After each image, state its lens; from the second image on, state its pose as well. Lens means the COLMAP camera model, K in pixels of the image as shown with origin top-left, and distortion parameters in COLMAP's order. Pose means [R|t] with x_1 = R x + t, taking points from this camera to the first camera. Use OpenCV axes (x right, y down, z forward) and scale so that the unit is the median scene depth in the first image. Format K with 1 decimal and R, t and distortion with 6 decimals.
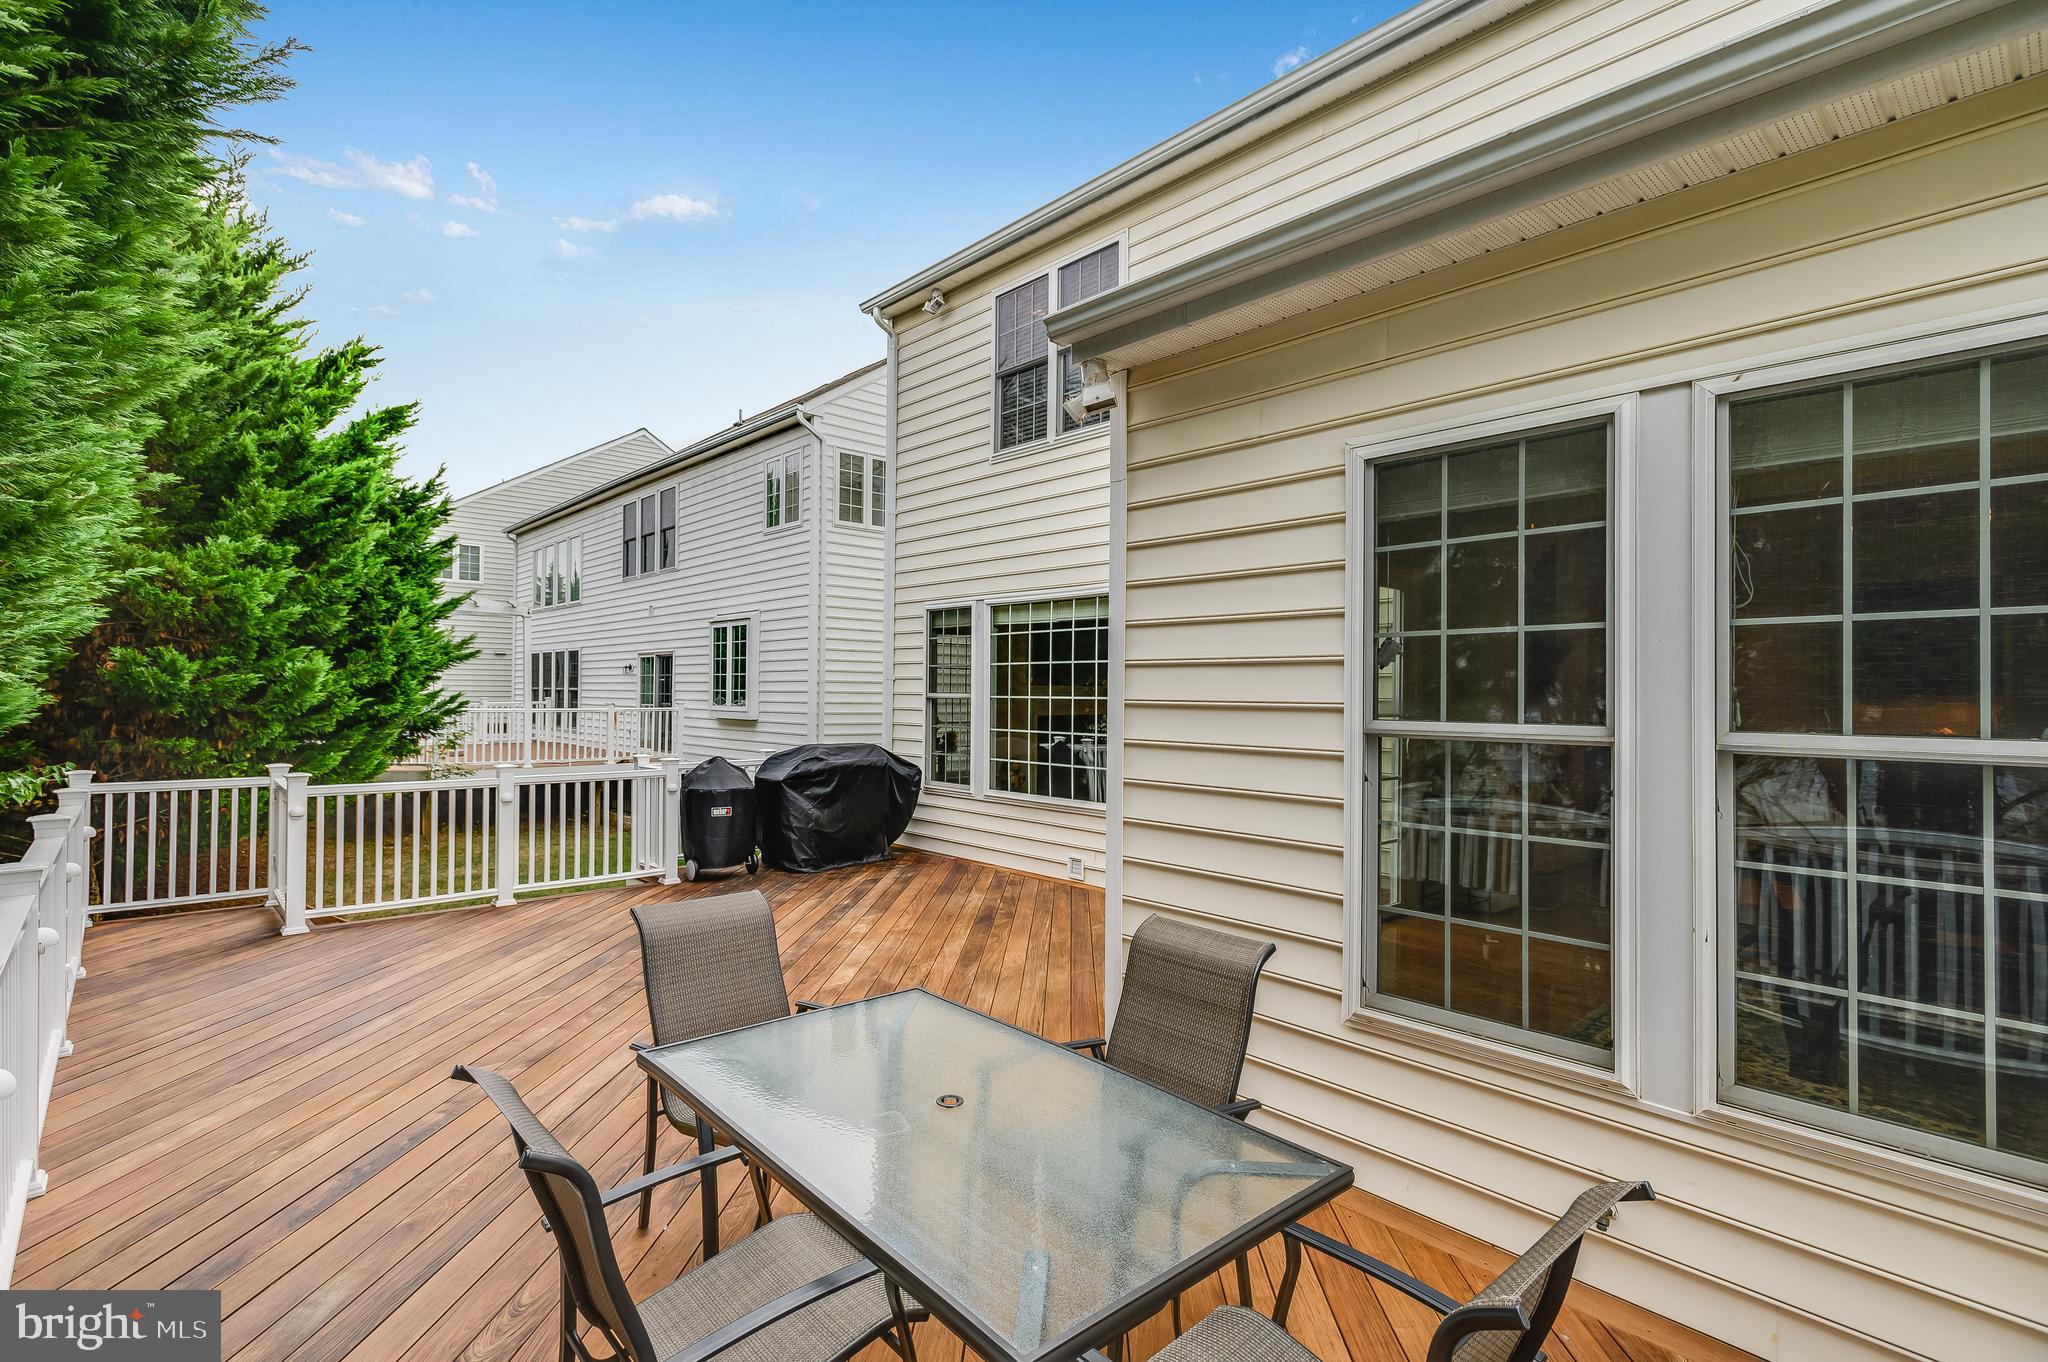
lens RADIAL K [[970.3, 0, 1027.1], [0, 970.3, 682.1], [0, 0, 1]] dist [0.002797, 0.000865]
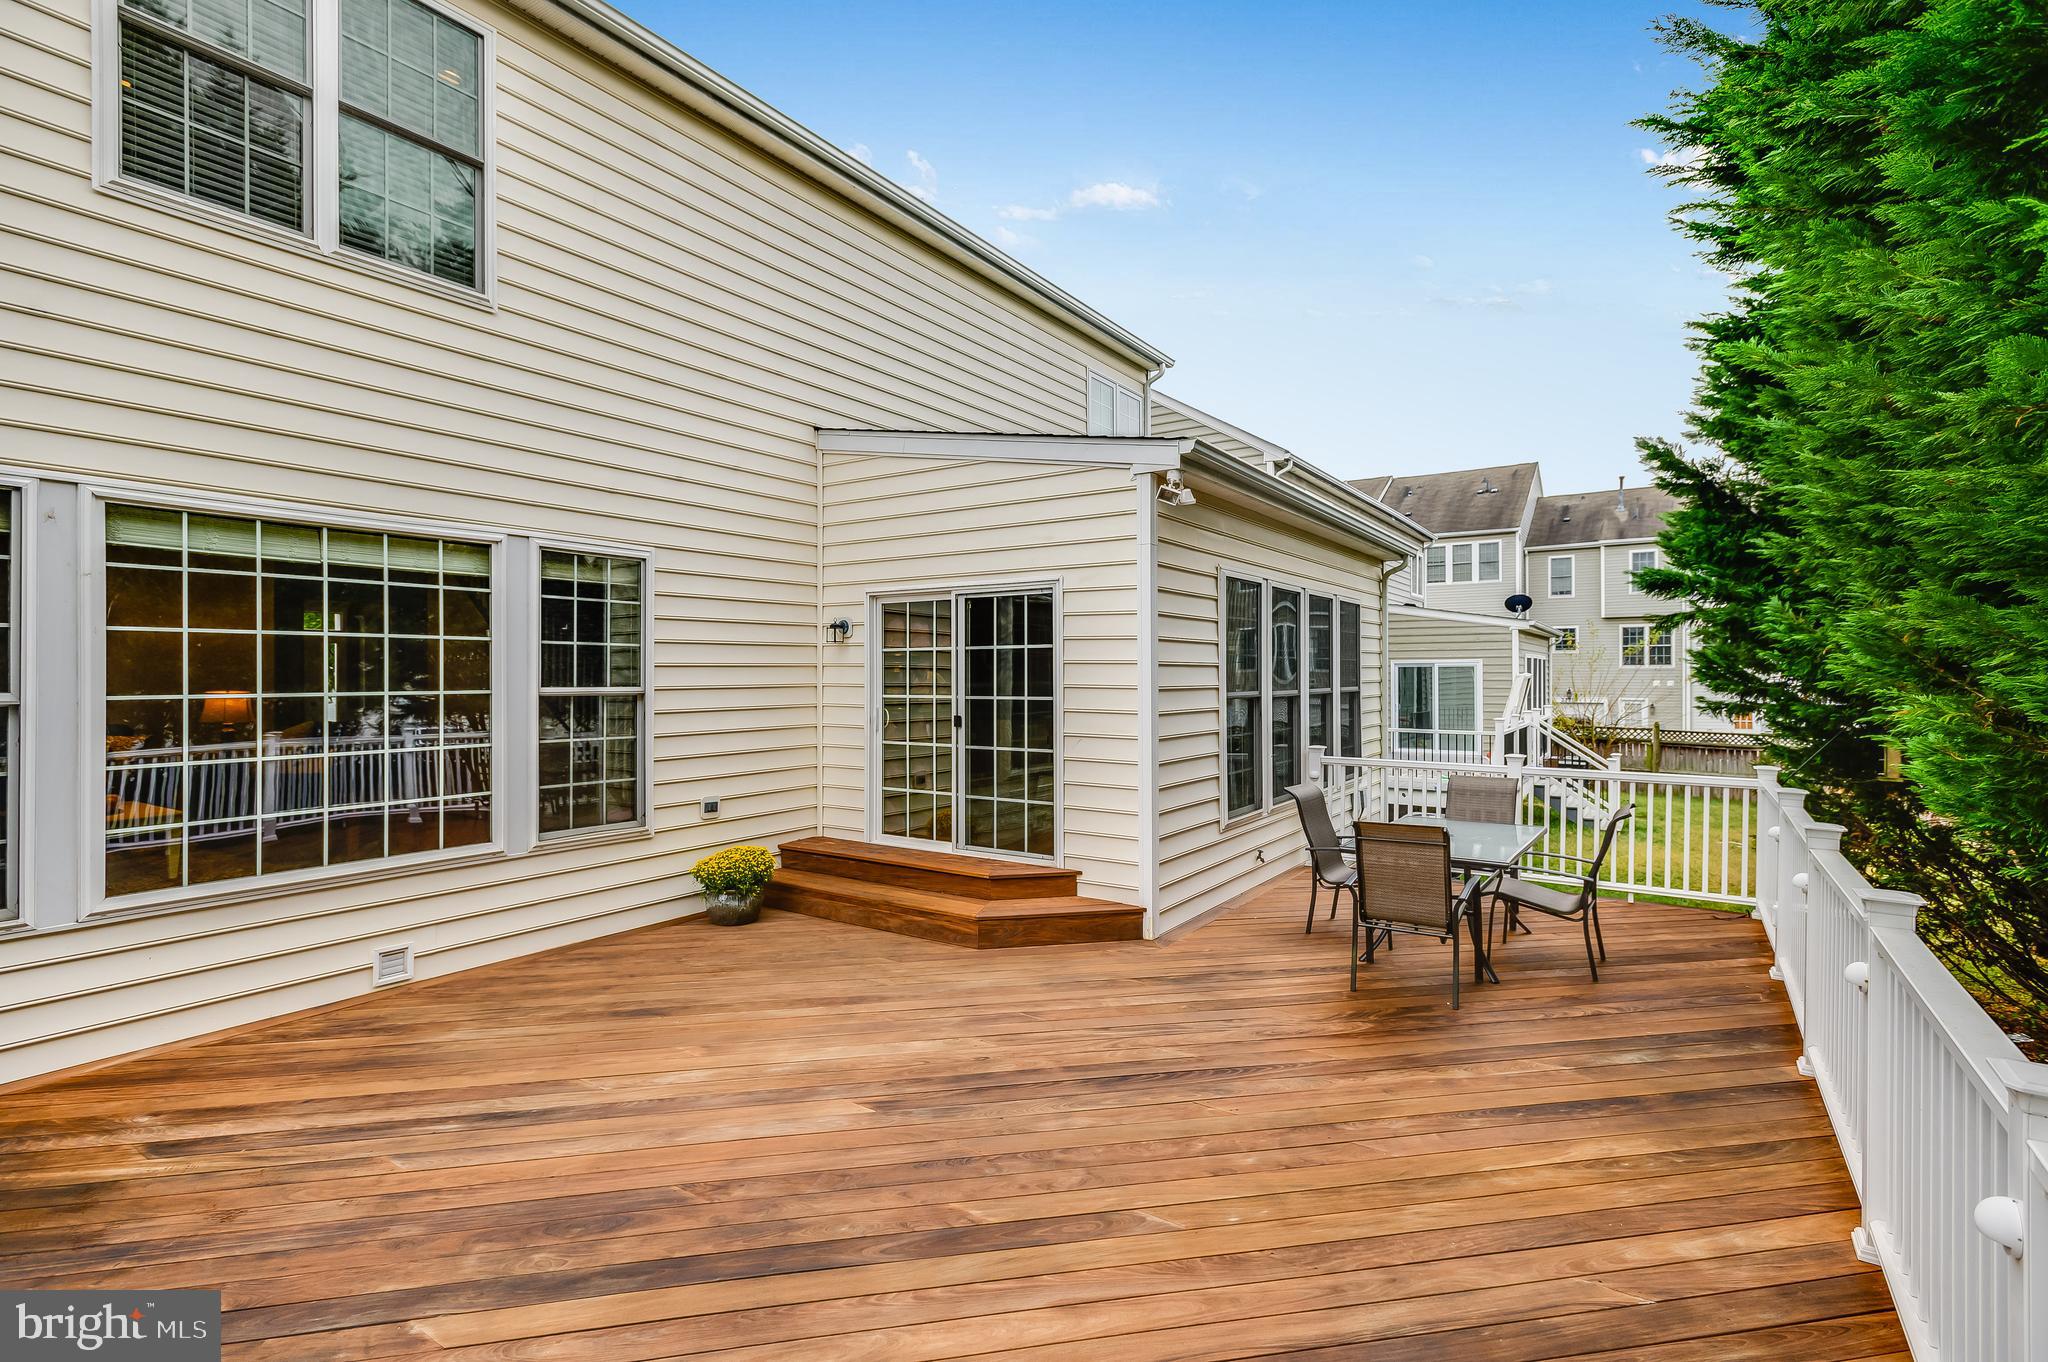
lens RADIAL K [[970.3, 0, 1028.8], [0, 970.3, 678.7], [0, 0, 1]] dist [0.002797, 0.000865]
pose [[-0.246656, -0.003913, 0.969095, -0.692641], [-0.005932, 0.999979, 0.002528, 0.002140], [-0.969085, -0.005125, -0.246674, 0.806380]]
